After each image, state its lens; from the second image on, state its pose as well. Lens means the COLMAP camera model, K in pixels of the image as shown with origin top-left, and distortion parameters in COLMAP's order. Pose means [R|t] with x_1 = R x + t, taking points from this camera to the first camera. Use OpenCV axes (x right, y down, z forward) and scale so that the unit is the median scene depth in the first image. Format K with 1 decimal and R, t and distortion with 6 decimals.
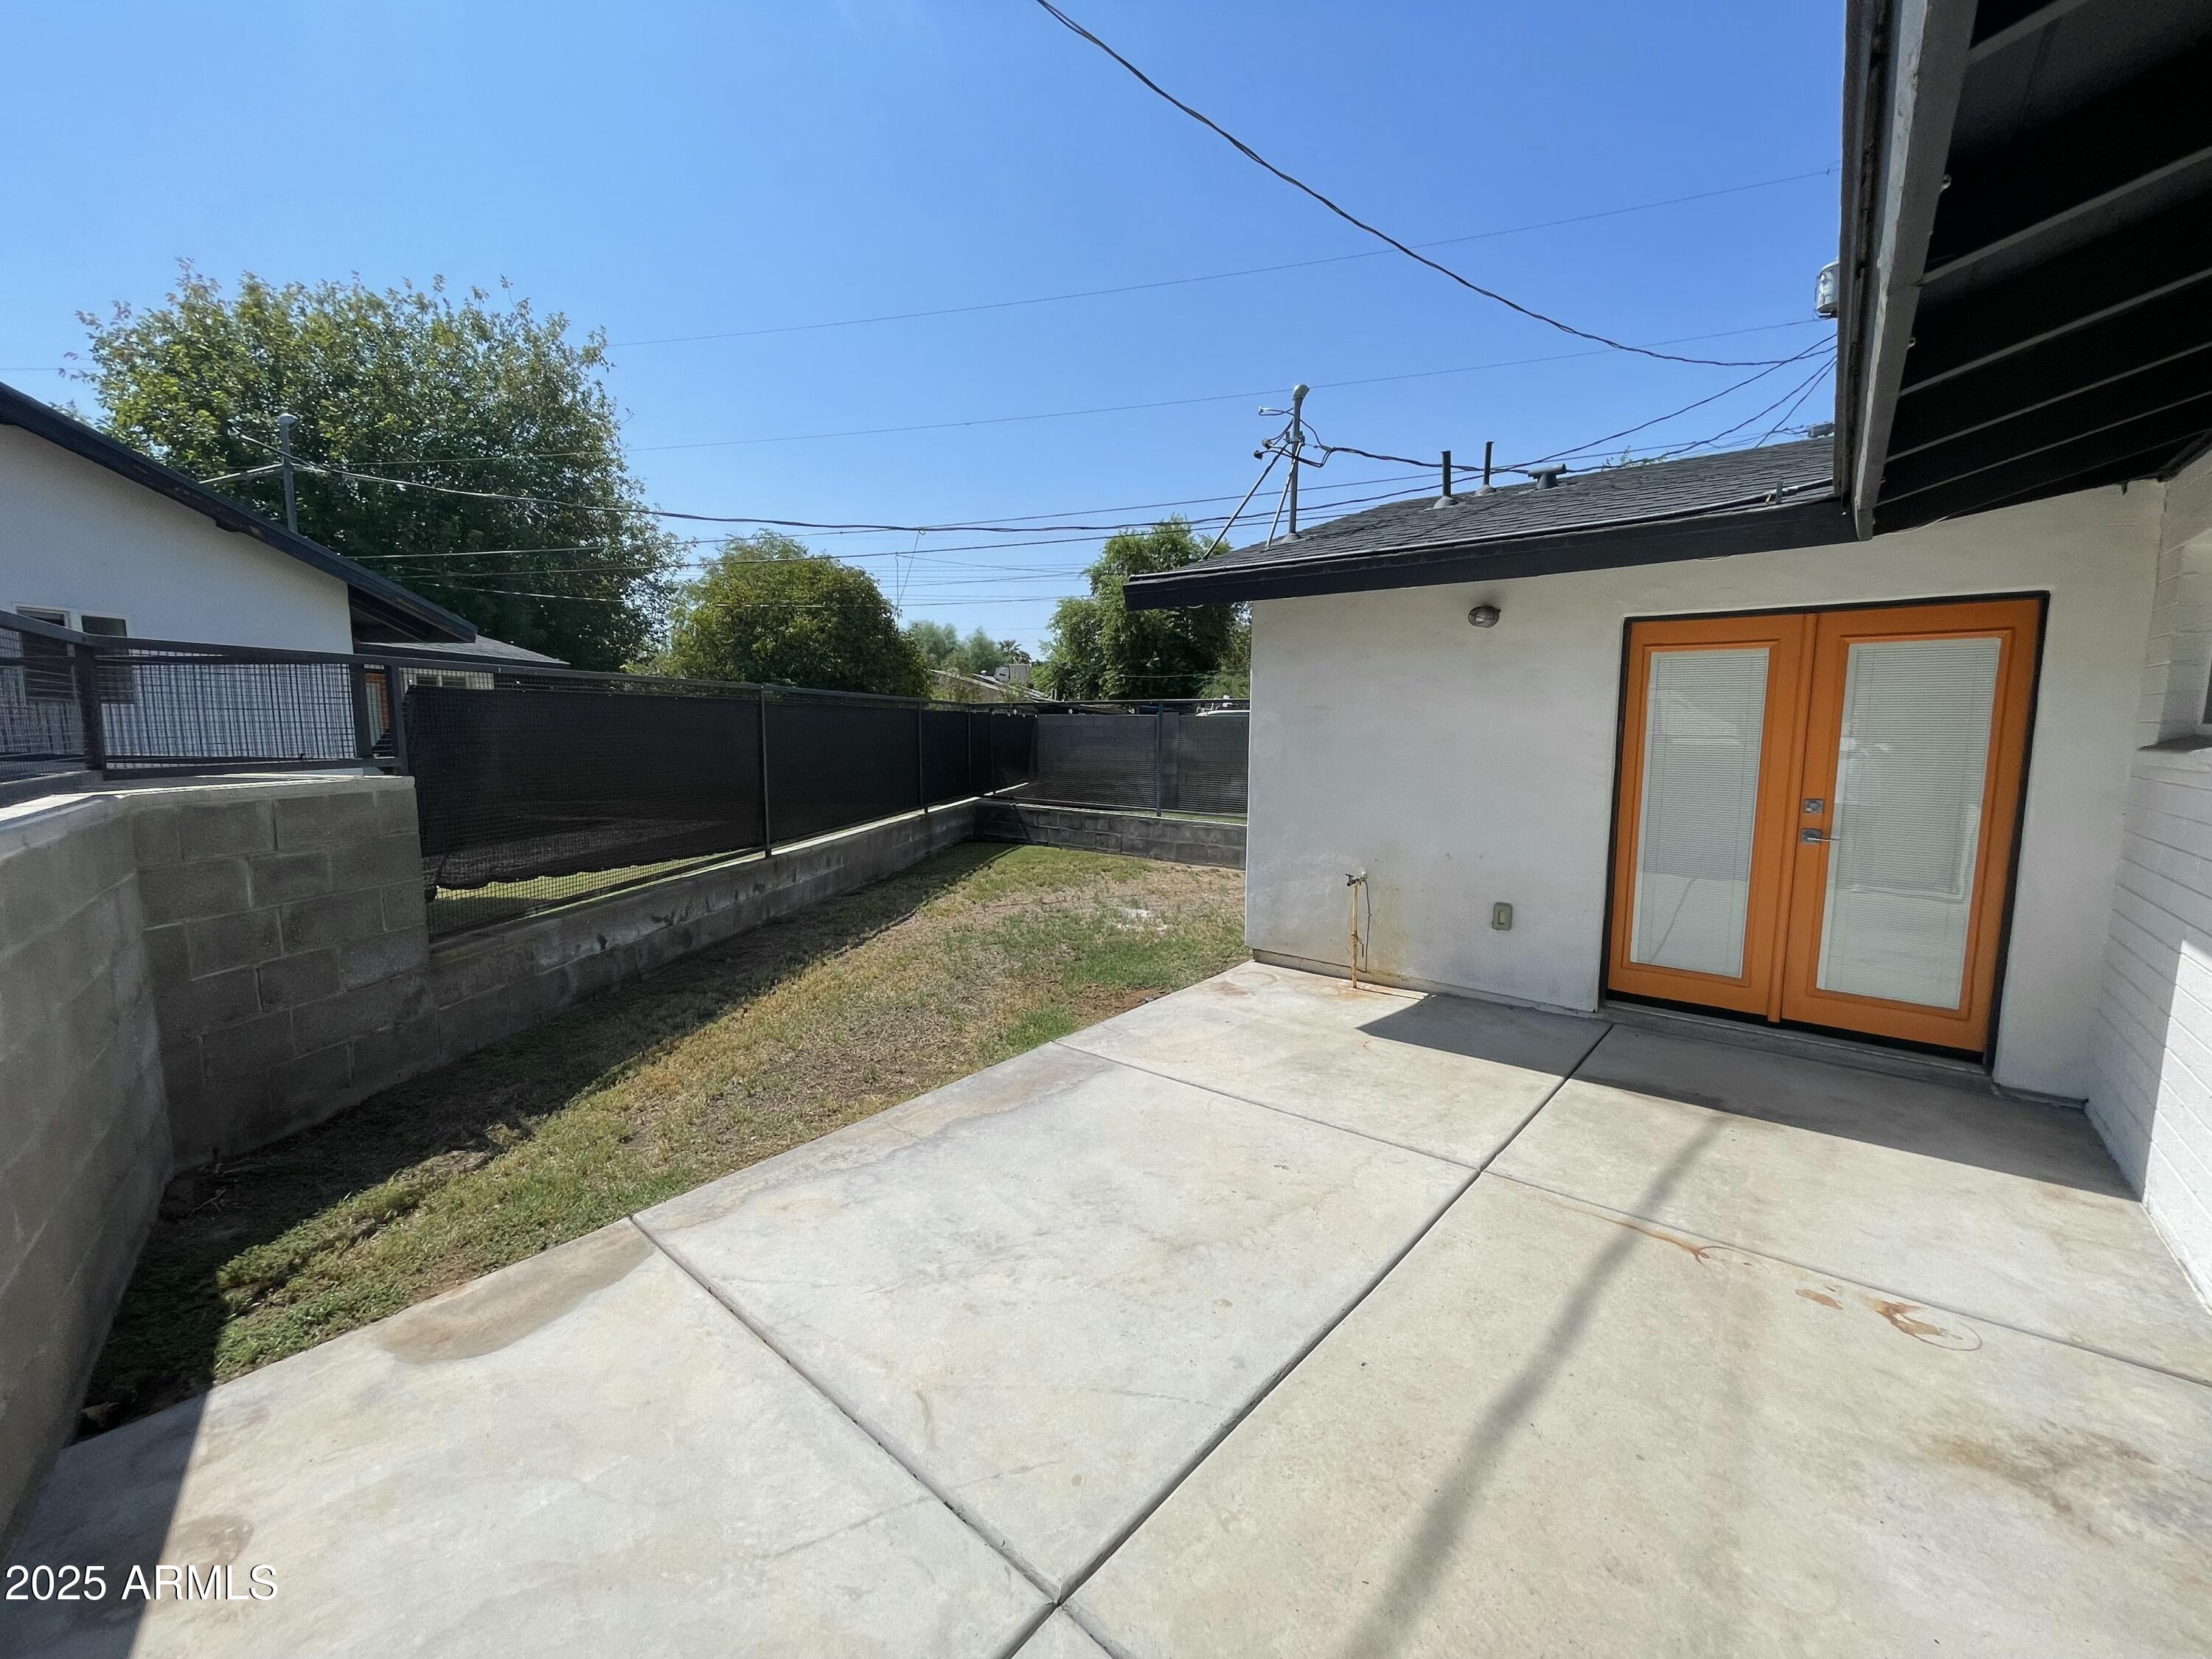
lens RADIAL K [[892.5, 0, 1103.7], [0, 892.5, 822.5], [0, 0, 1]] dist [0.005348, -0.001769]
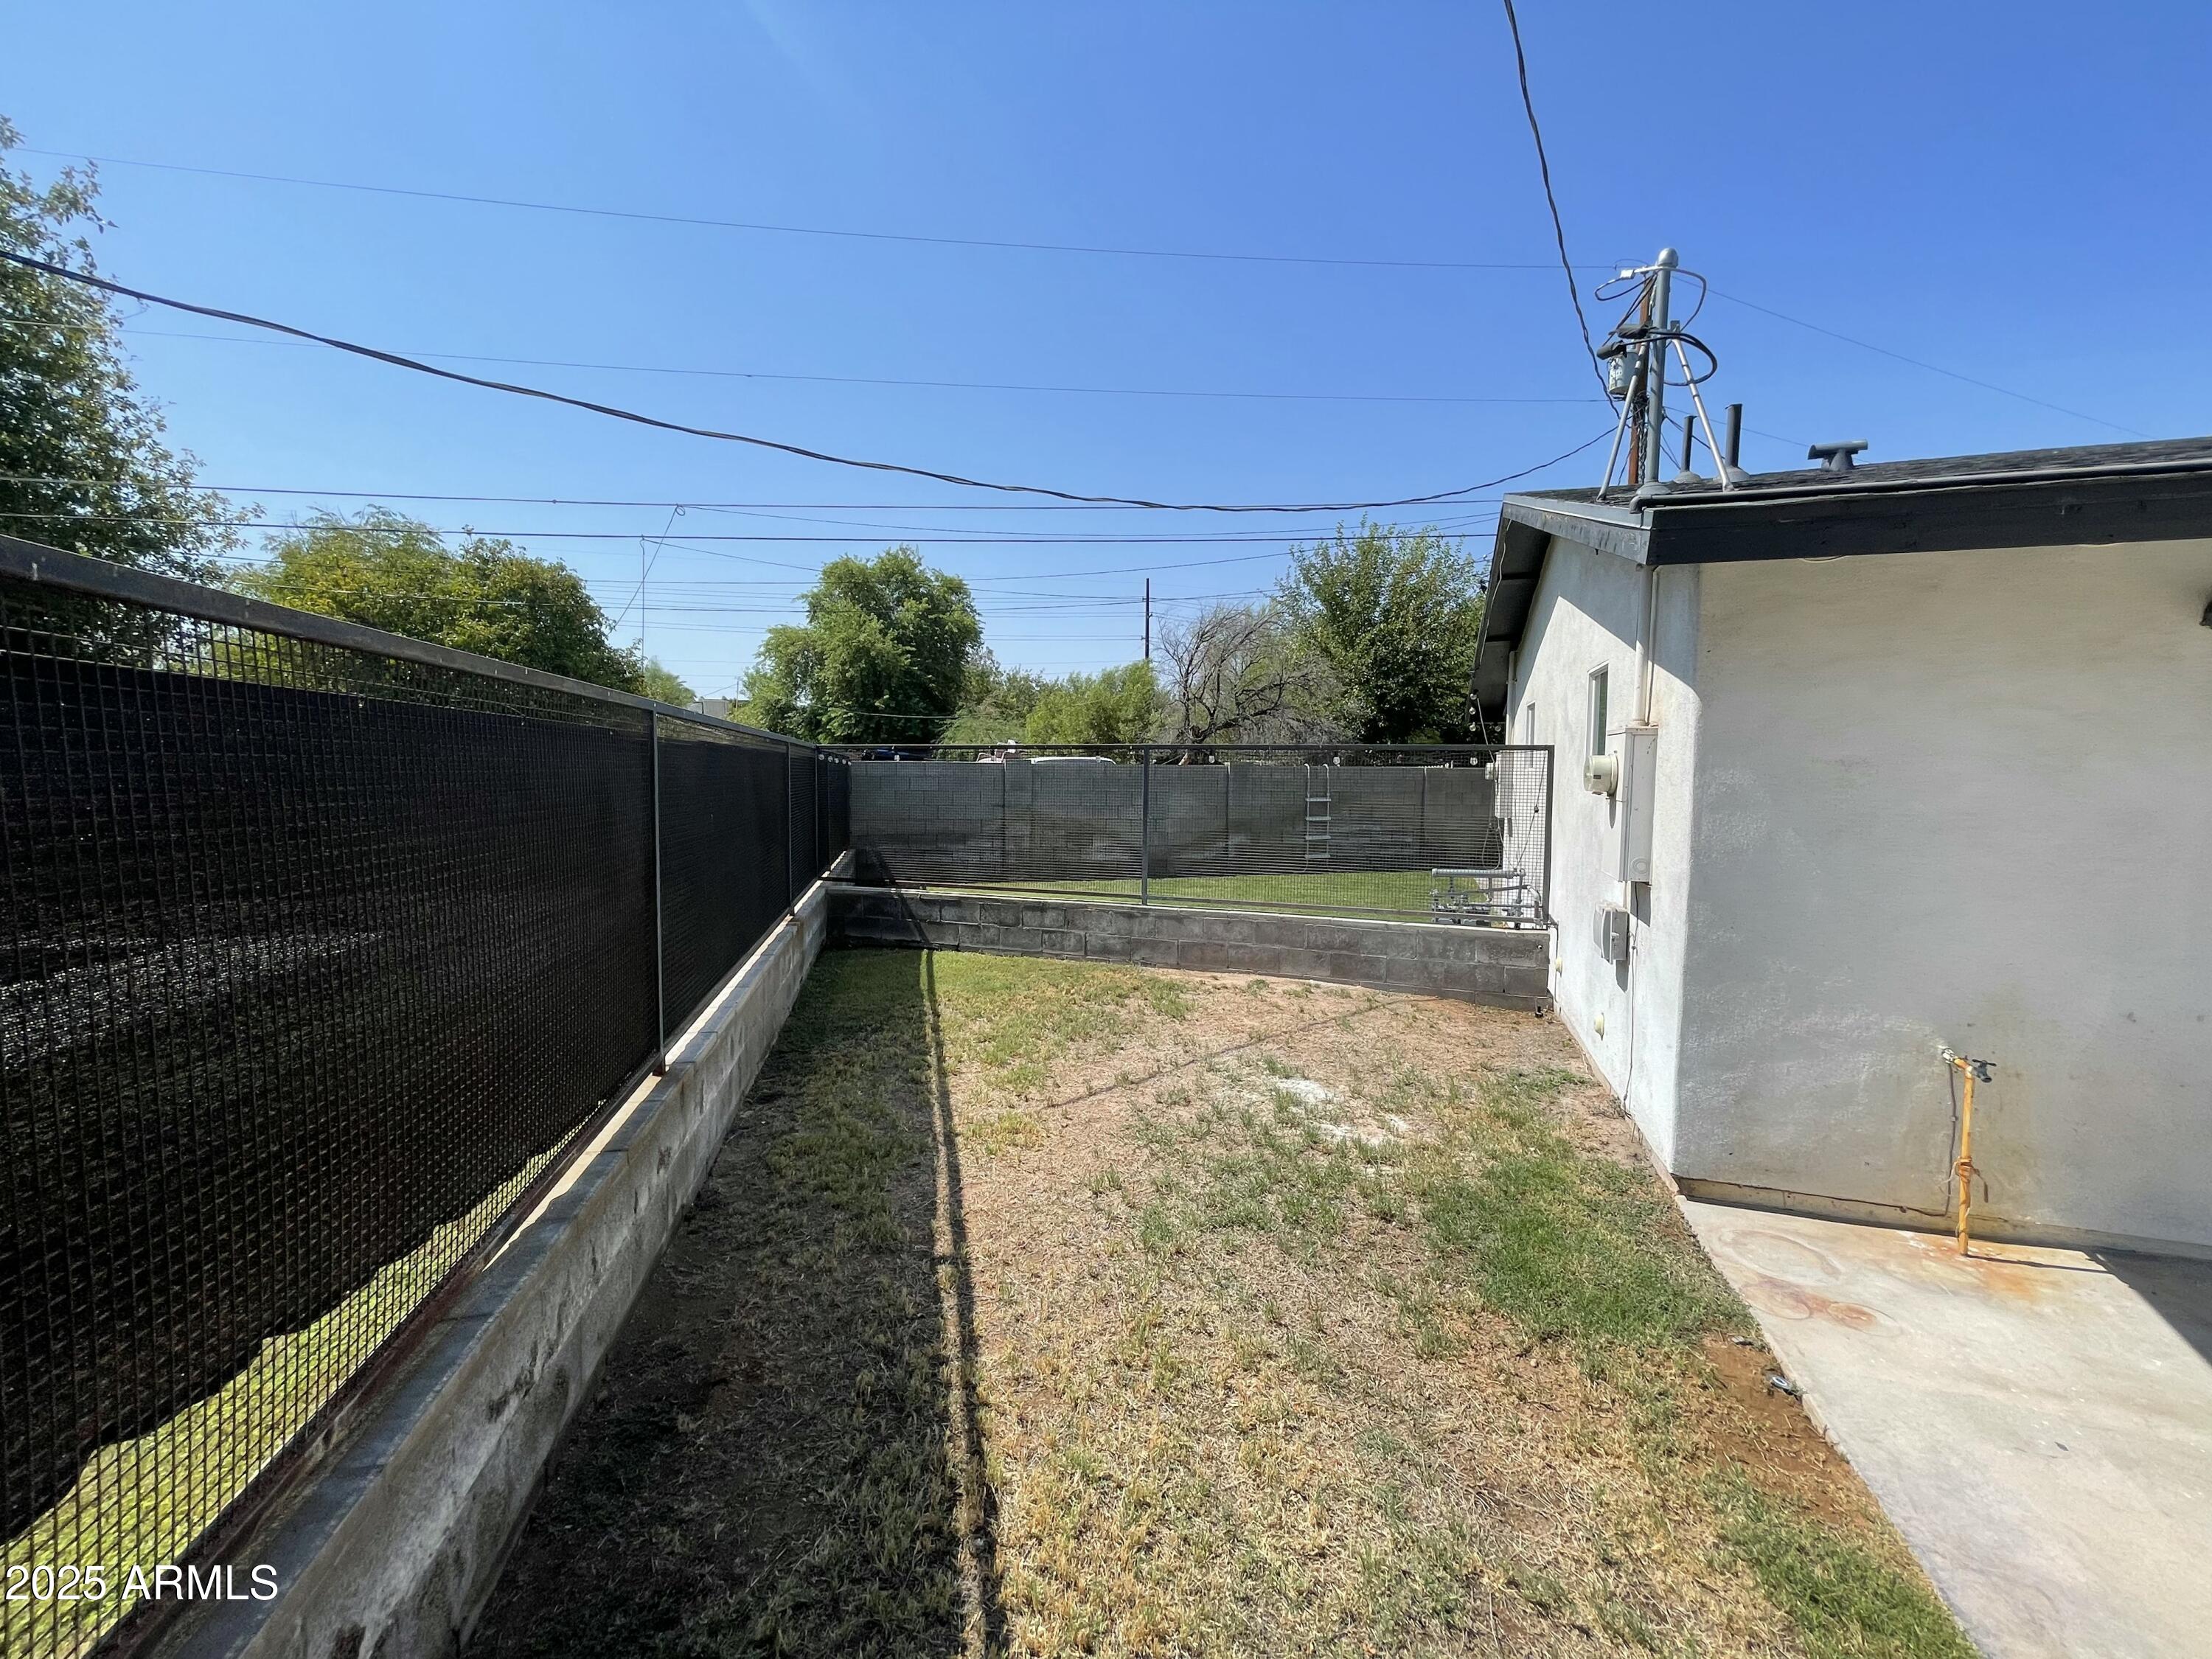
lens RADIAL K [[892.5, 0, 1101.8], [0, 892.5, 823.2], [0, 0, 1]] dist [0.005348, -0.001769]
pose [[0.937662, -0.020225, 0.346961, -0.448016], [0.036839, 0.998465, -0.041356, -0.090750], [-0.345592, 0.051559, 0.936967, 0.675334]]
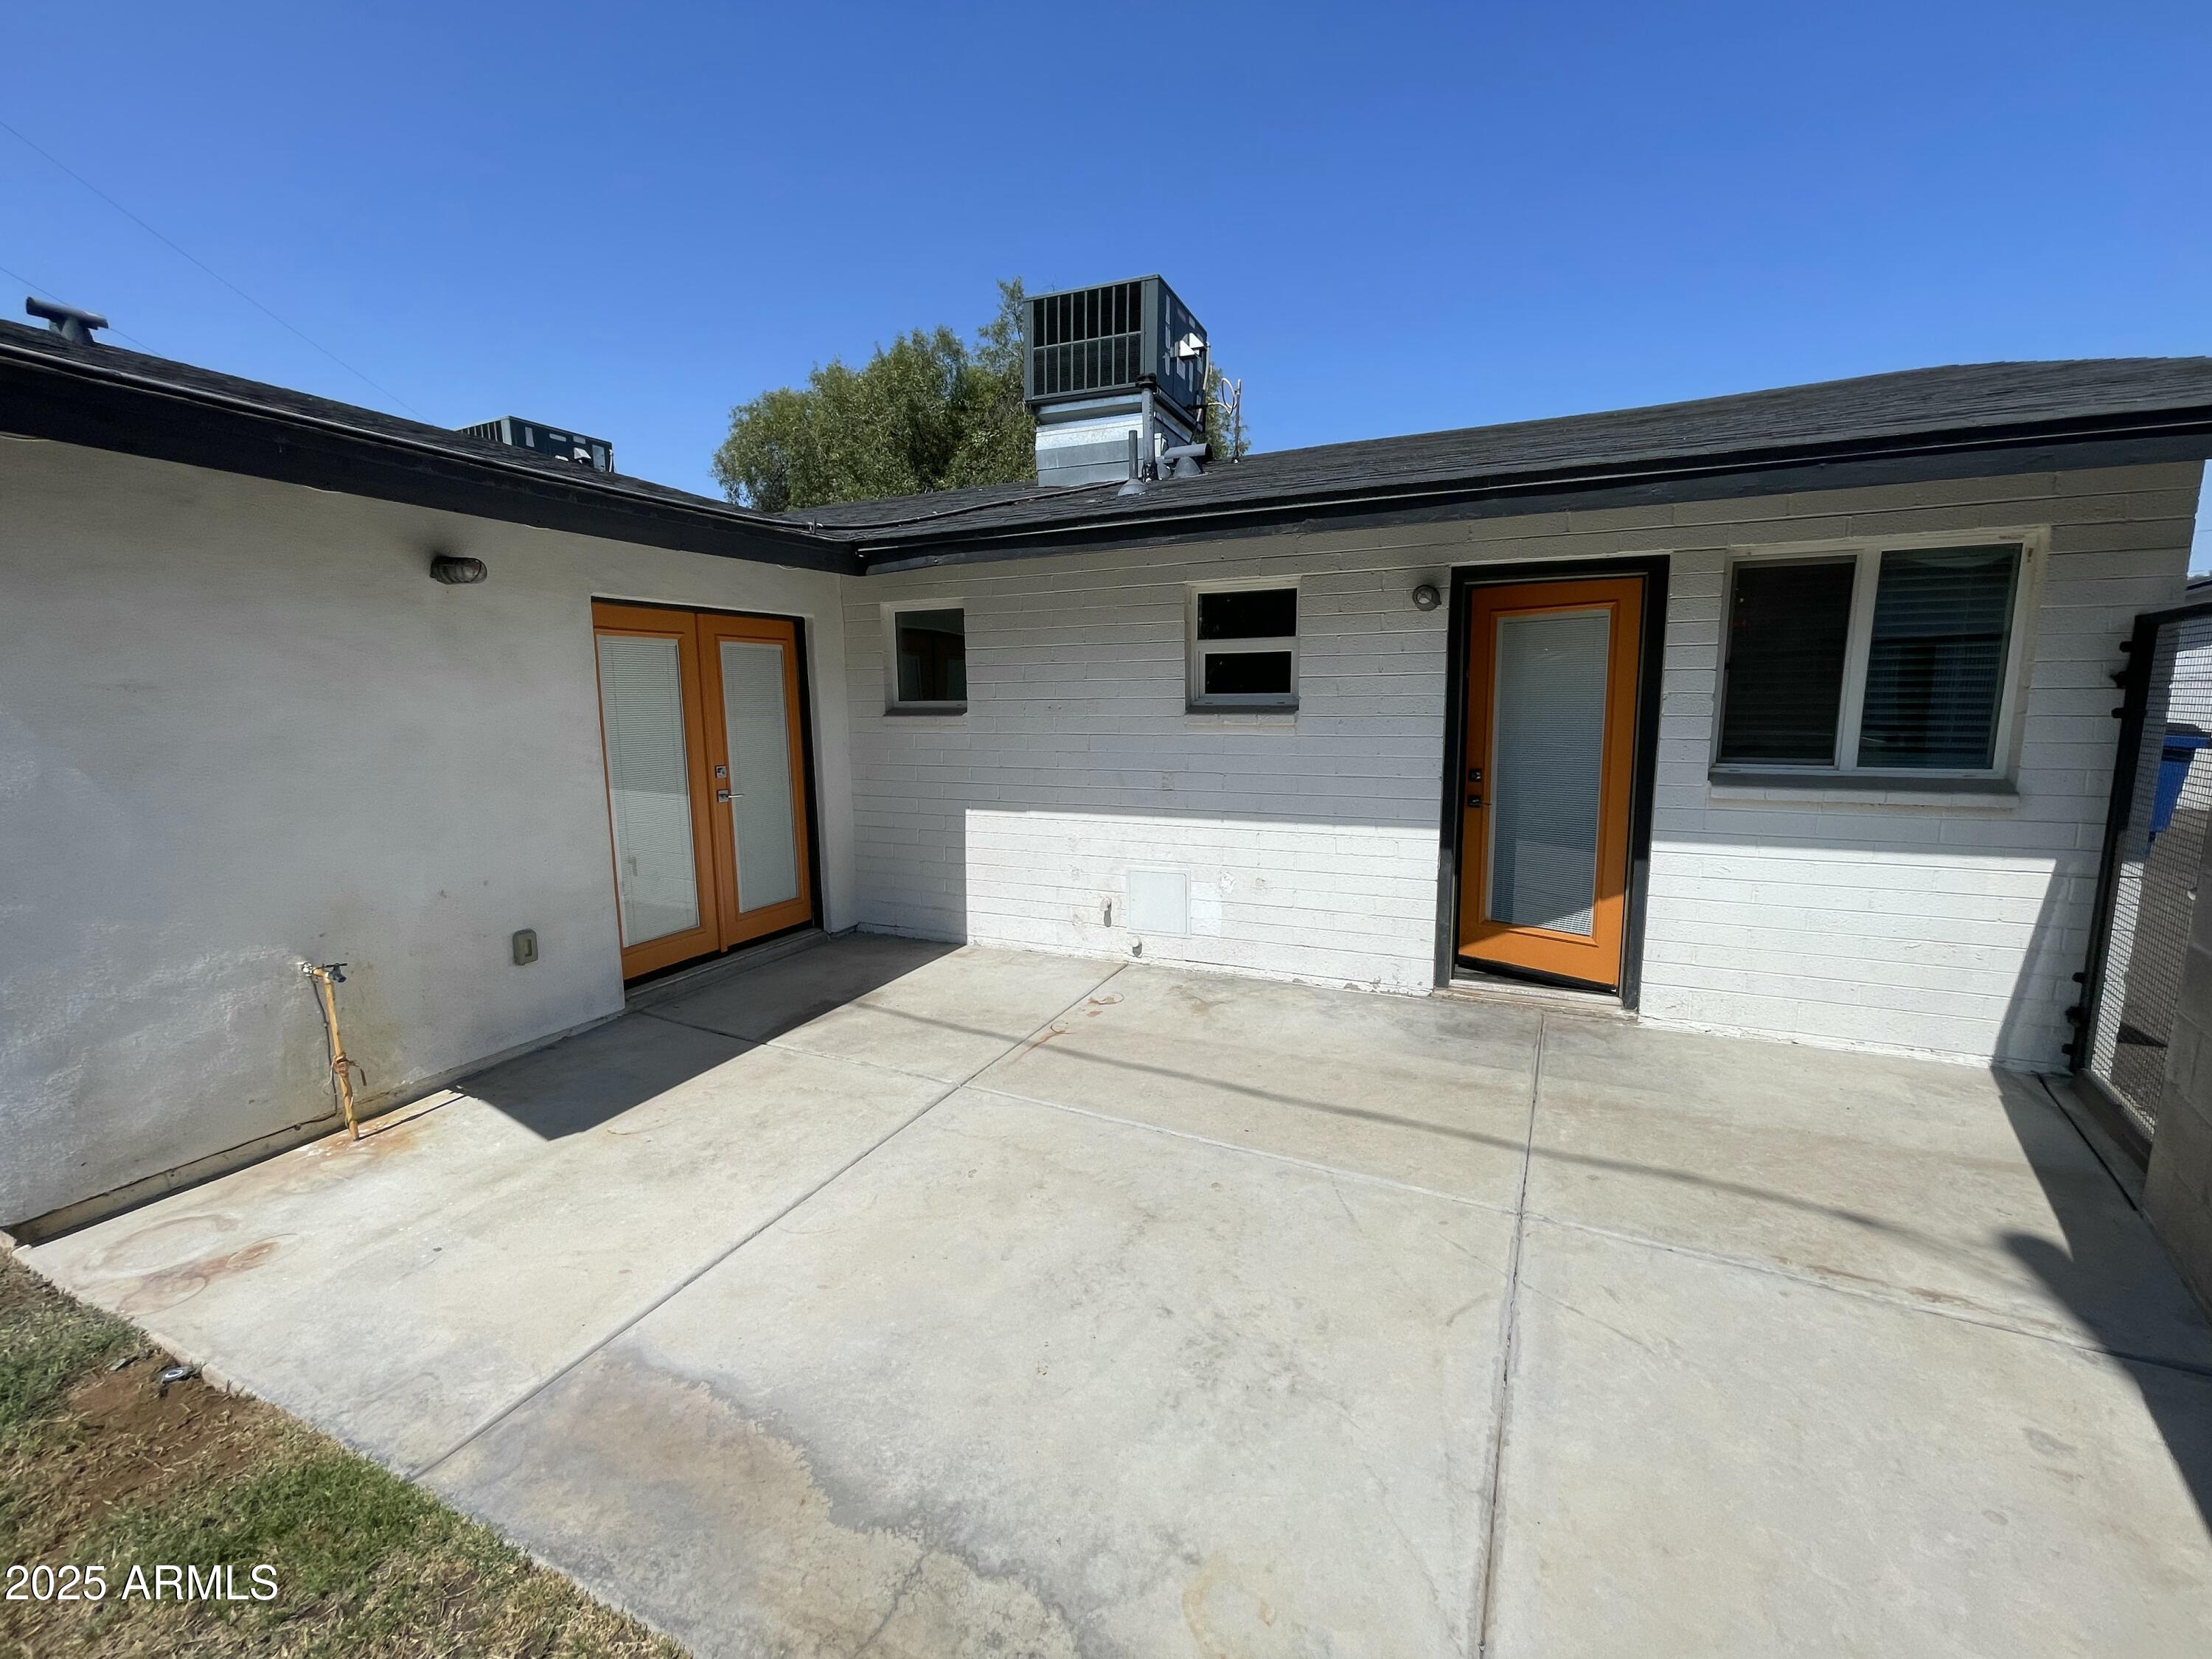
lens RADIAL K [[892.5, 0, 1098.8], [0, 892.5, 829.1], [0, 0, 1]] dist [0.005348, -0.001769]
pose [[-0.240621, -0.146494, 0.959500, -0.433729], [0.121556, 0.976214, 0.179529, -0.080390], [-0.962977, 0.159831, -0.217091, 0.633732]]
